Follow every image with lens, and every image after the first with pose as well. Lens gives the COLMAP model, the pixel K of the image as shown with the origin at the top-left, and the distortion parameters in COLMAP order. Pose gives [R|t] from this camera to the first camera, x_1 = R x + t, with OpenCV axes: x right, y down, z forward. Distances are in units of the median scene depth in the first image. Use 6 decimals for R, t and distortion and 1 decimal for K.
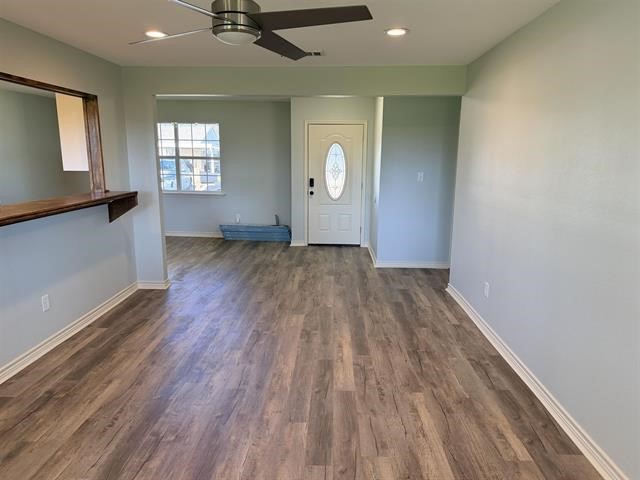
lens RADIAL K [[445.6, 0, 323.0], [0, 445.6, 243.4], [0, 0, 1]] dist [0.105315, -0.143569]
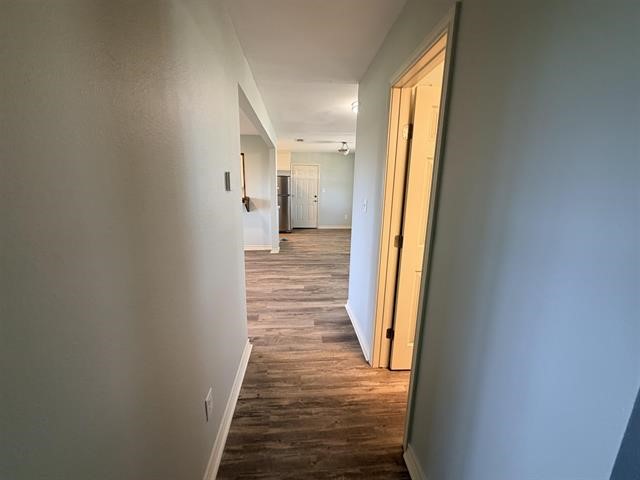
lens RADIAL K [[254.8, 0, 317.7], [0, 254.8, 239.7], [0, 0, 1]] dist [0.001583, 0.000067]
pose [[0.110825, 0.199416, -0.973628, 0.731412], [-0.210144, 0.962214, 0.173158, -0.185861], [0.971369, 0.185412, 0.148544, 1.101984]]
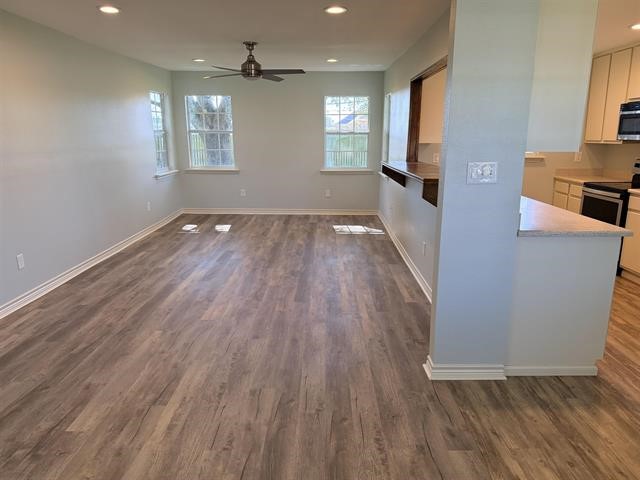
lens RADIAL K [[445.6, 0, 323.0], [0, 445.6, 243.4], [0, 0, 1]] dist [0.105315, -0.143569]
pose [[-0.999820, 0.000438, -0.018990, -0.229673], [-0.007511, 0.909142, 0.416419, -0.287676], [0.017447, 0.416487, -0.908974, 1.553492]]
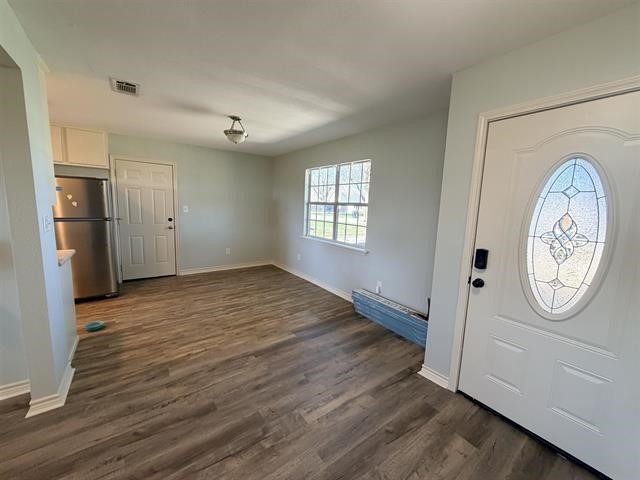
lens RADIAL K [[254.8, 0, 317.7], [0, 254.8, 239.7], [0, 0, 1]] dist [0.001583, 0.000067]
pose [[0.610714, 0.116776, -0.783194, 0.103751], [-0.183109, 0.983085, 0.003796, -0.196533], [0.770389, 0.141092, 0.621766, 1.130829]]
